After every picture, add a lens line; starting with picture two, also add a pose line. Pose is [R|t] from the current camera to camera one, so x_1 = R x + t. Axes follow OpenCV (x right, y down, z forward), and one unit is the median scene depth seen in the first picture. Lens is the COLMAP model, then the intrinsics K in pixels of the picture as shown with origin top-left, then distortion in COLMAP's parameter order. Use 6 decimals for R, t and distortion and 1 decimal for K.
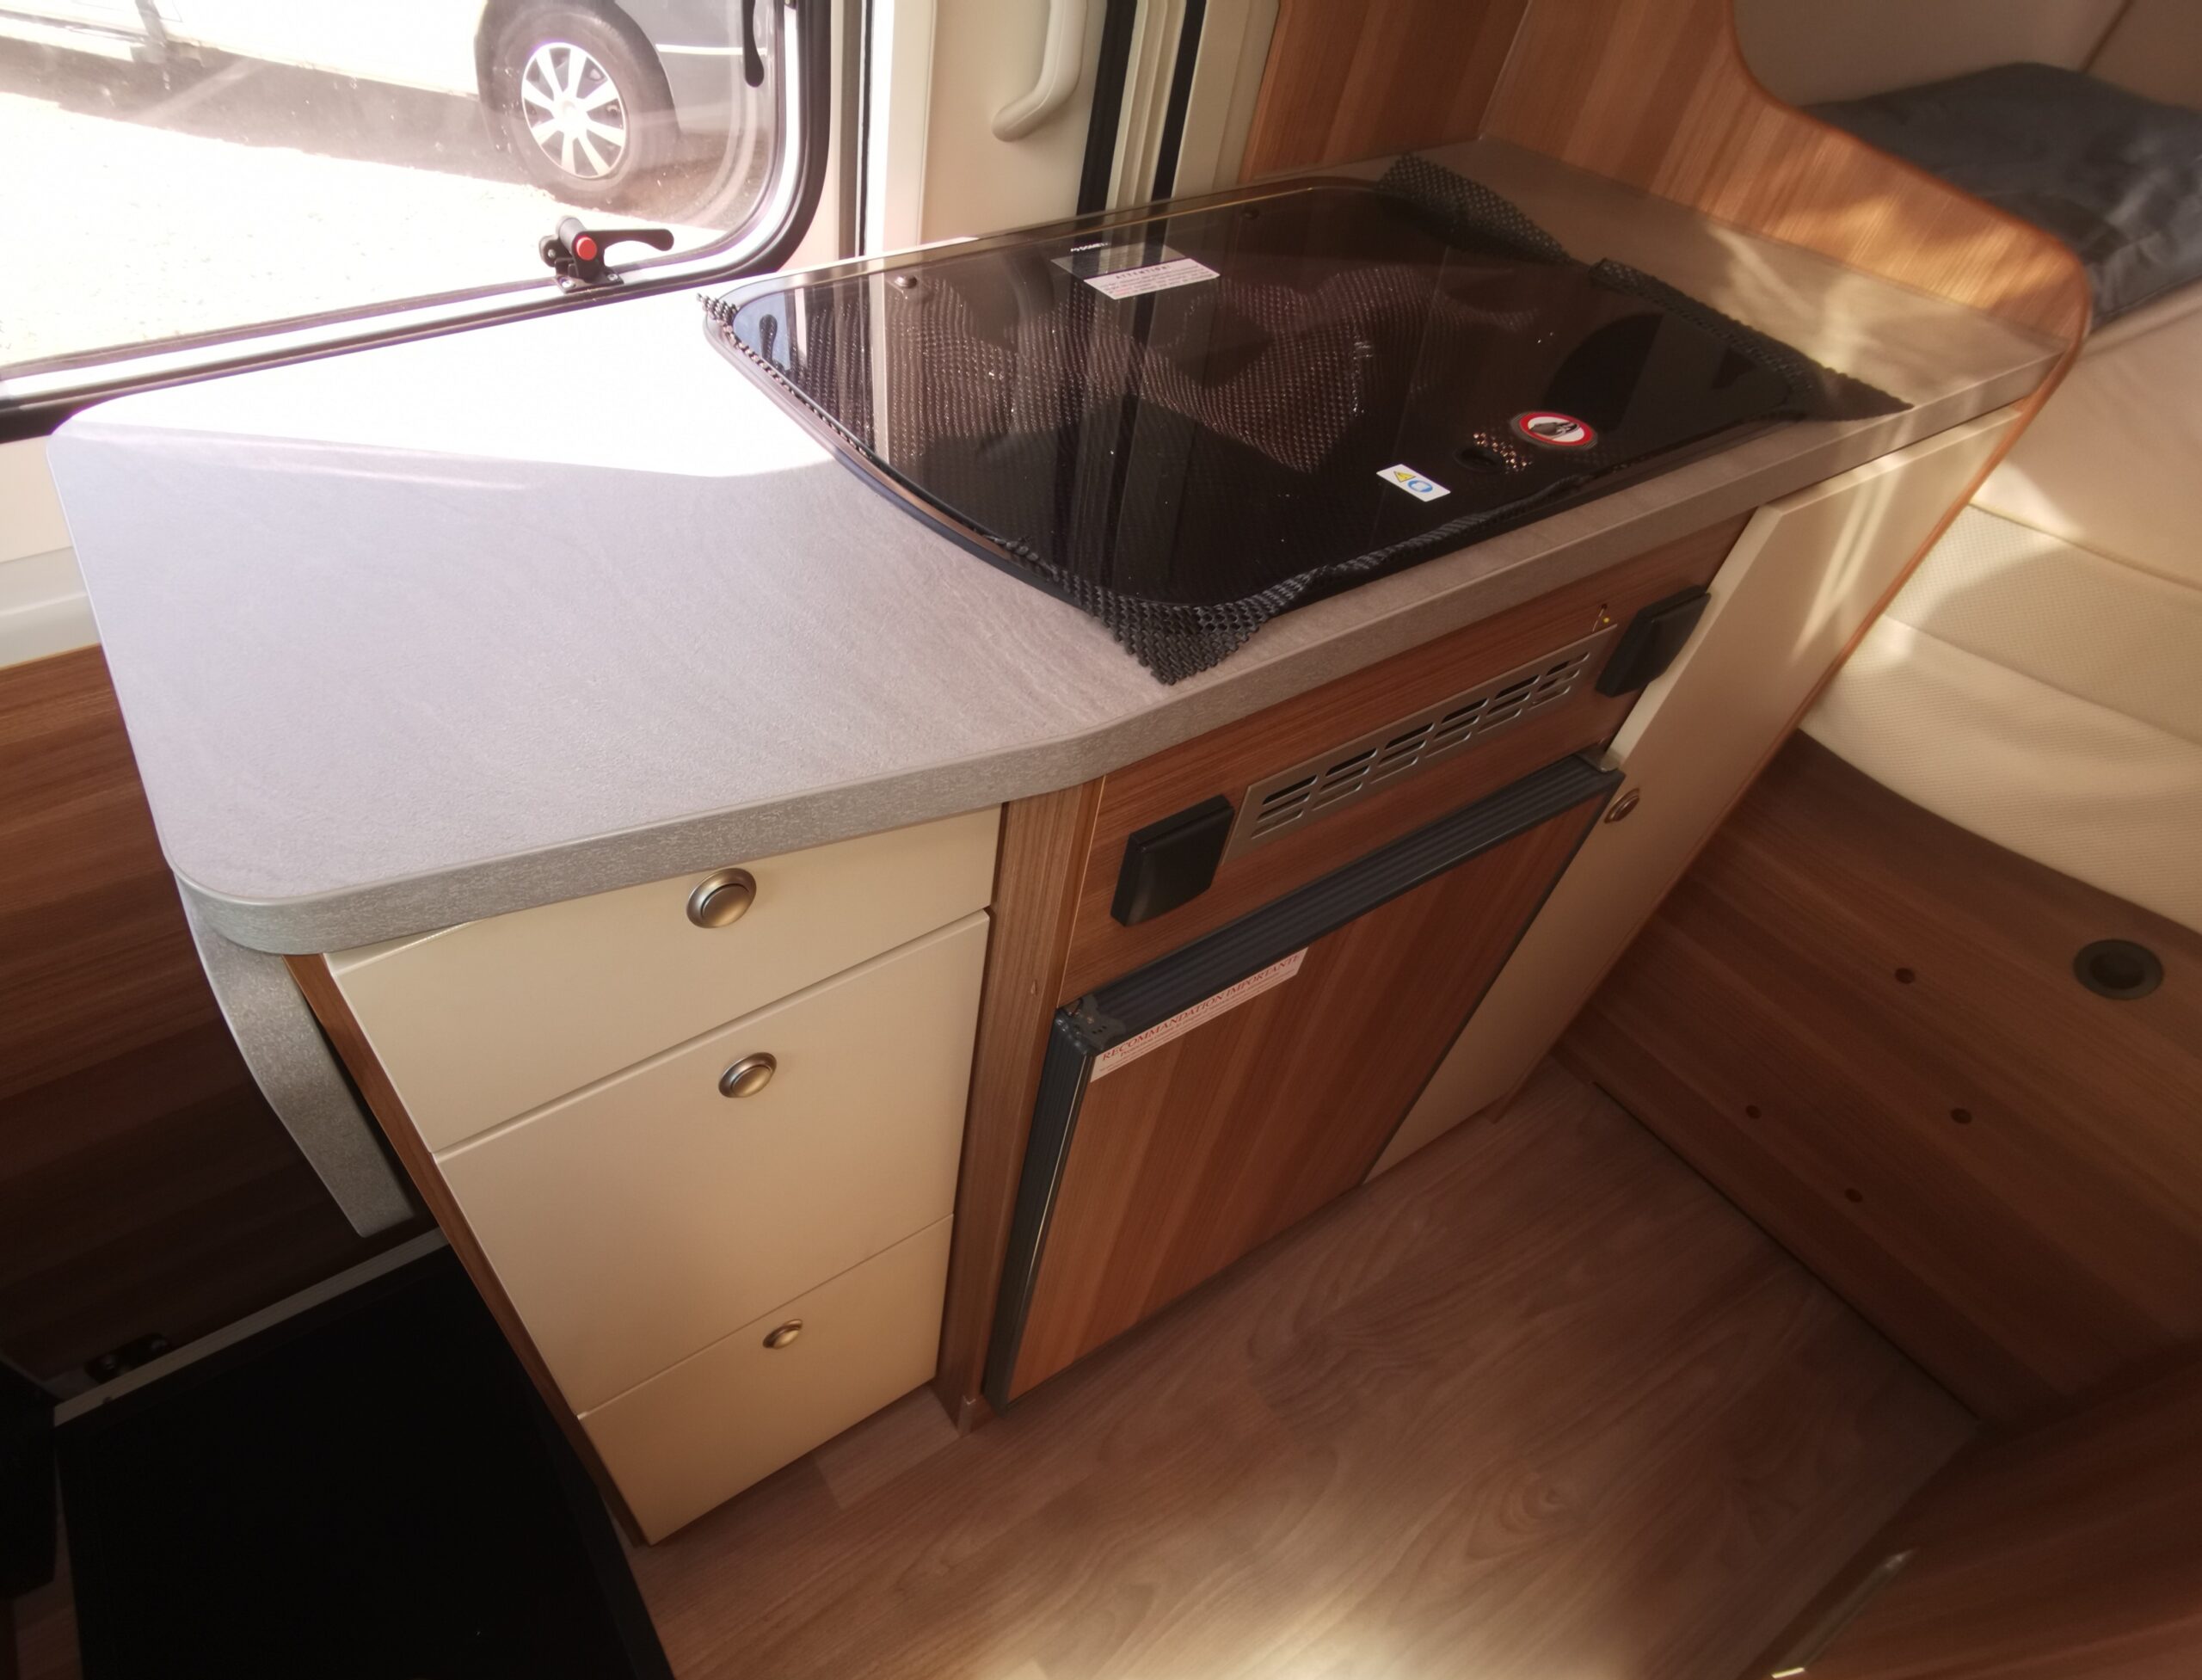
lens RADIAL K [[1175.0, 0, 1027.1], [0, 1175.0, 844.3], [0, 0, 1]] dist [0.003335, 0.002633]
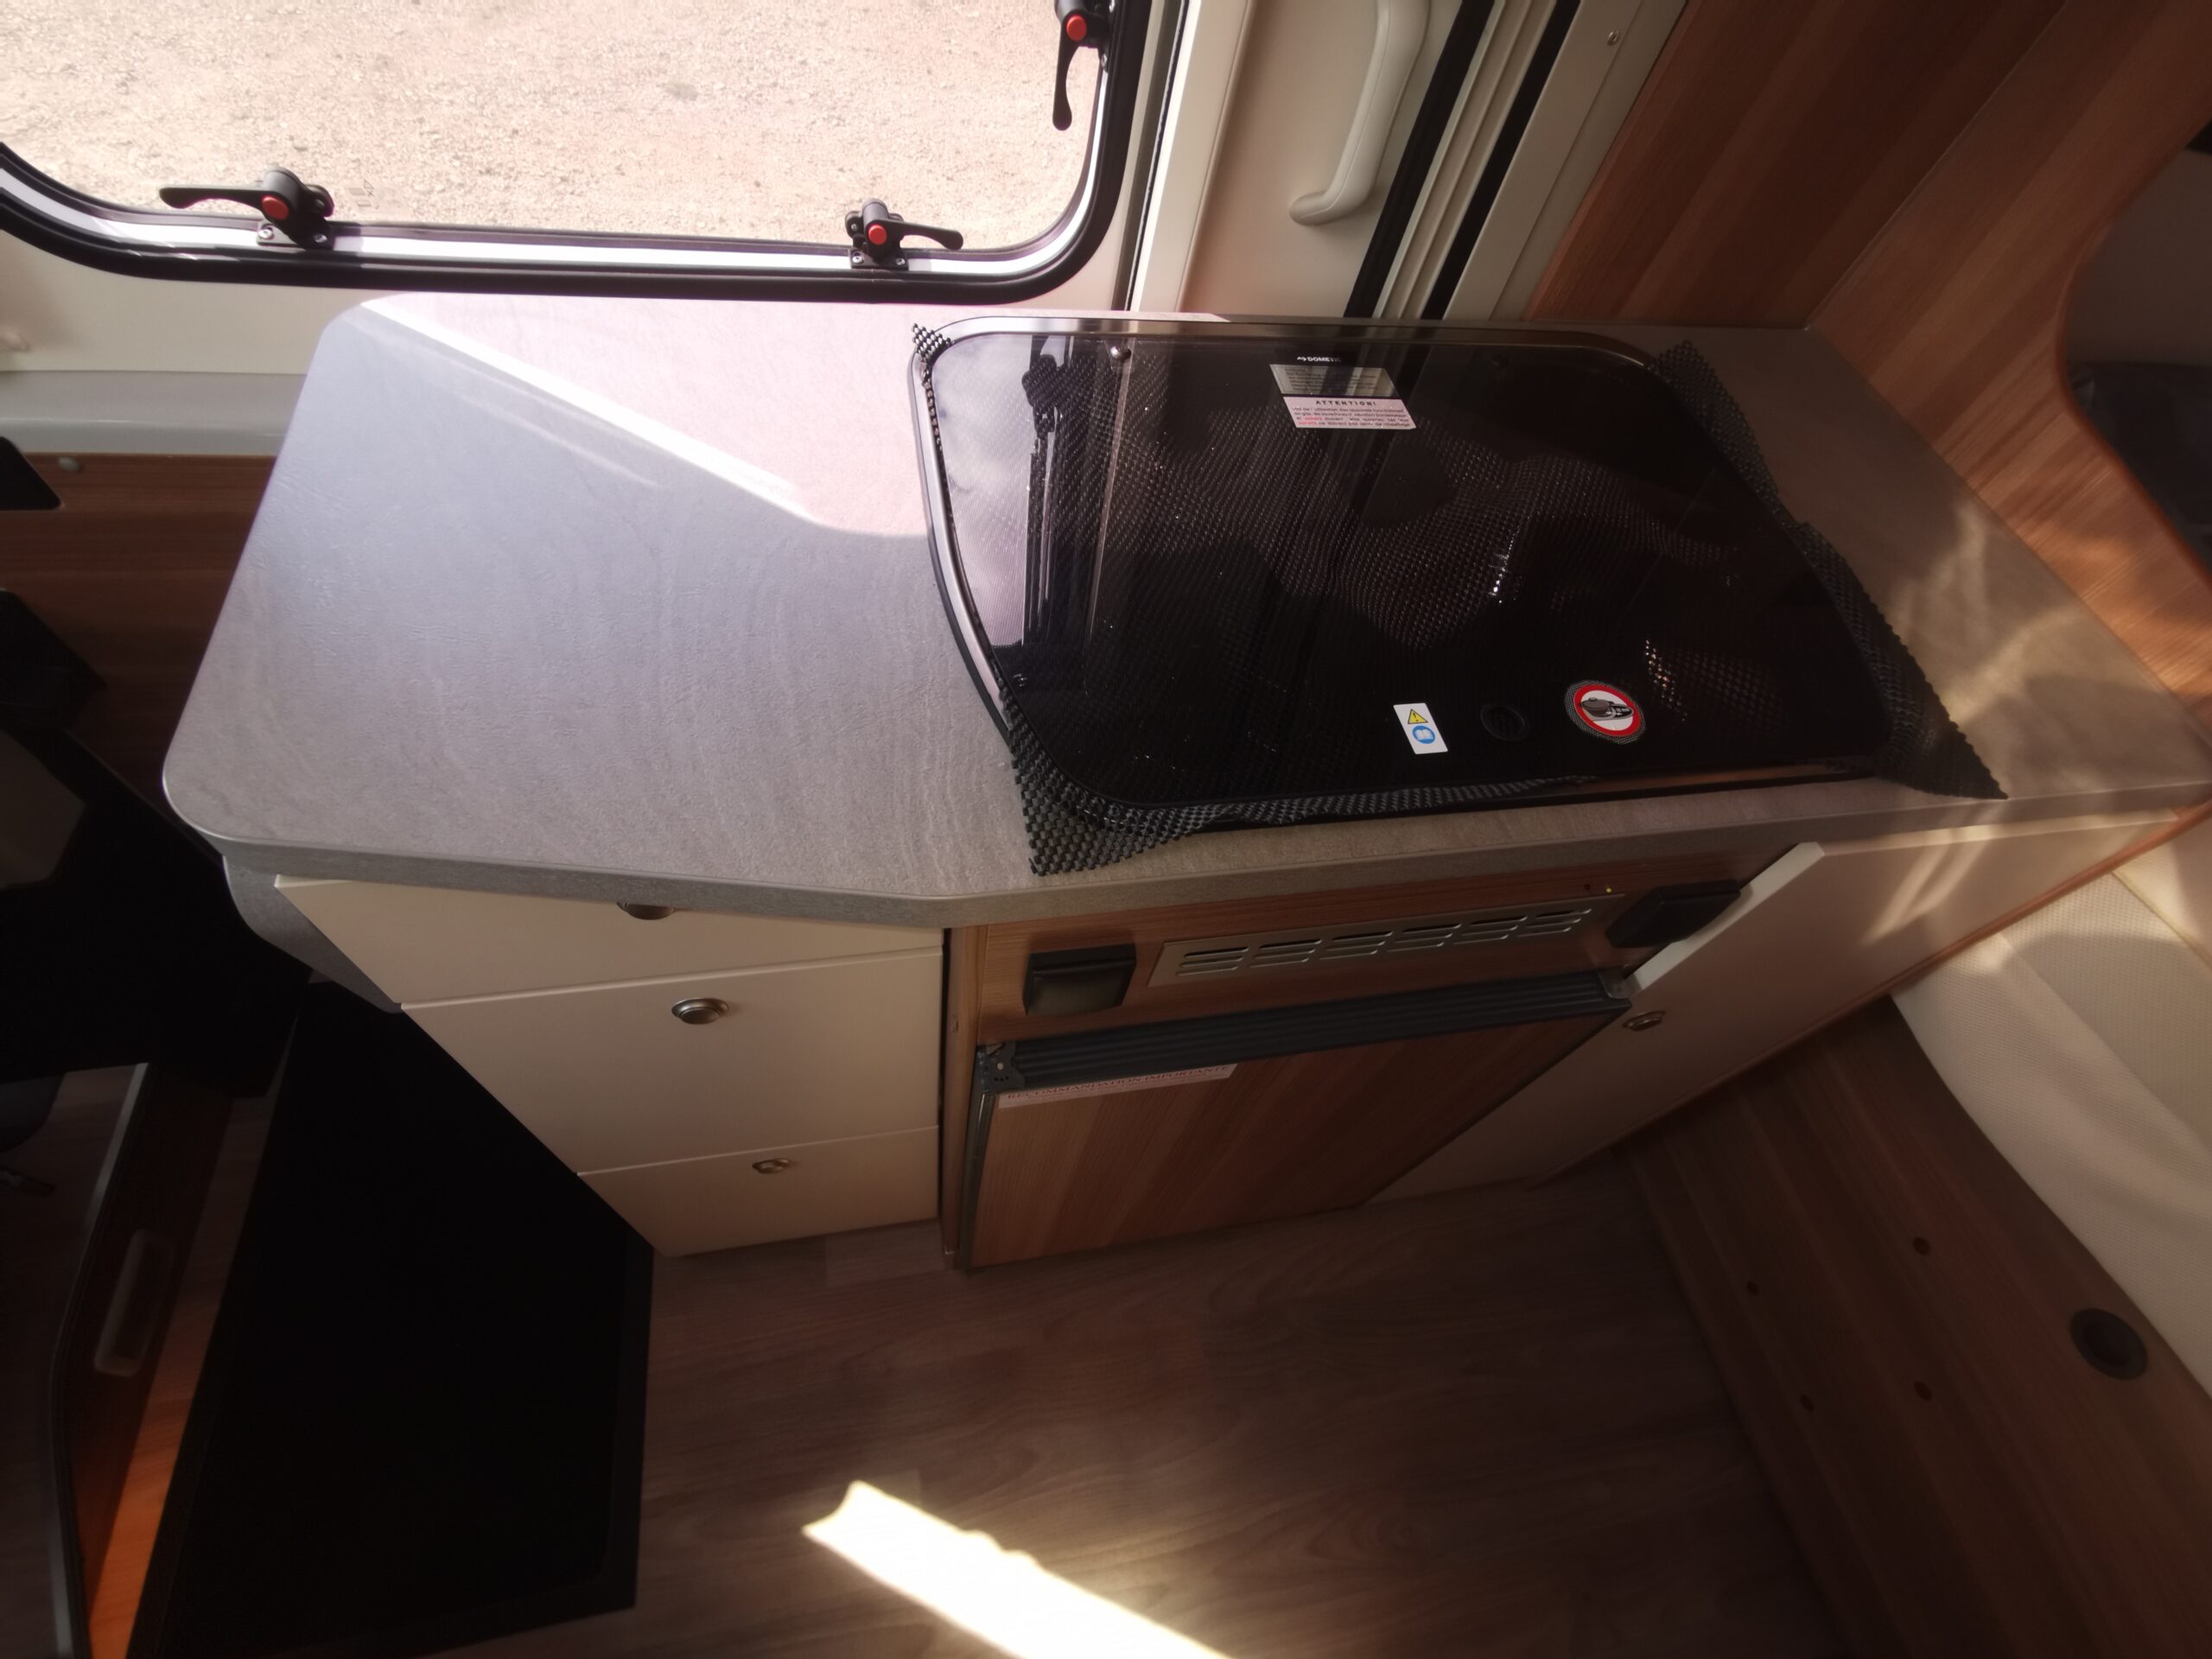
lens RADIAL K [[1044.3, 0, 1106.0], [0, 1044.3, 829.5], [0, 0, 1]] dist [0.008086, -0.000624]
pose [[0.928245, 0.348672, -0.129570, 0.147237], [-0.336412, 0.935558, 0.107509, -0.152988], [0.158705, -0.056206, 0.985725, 0.022869]]
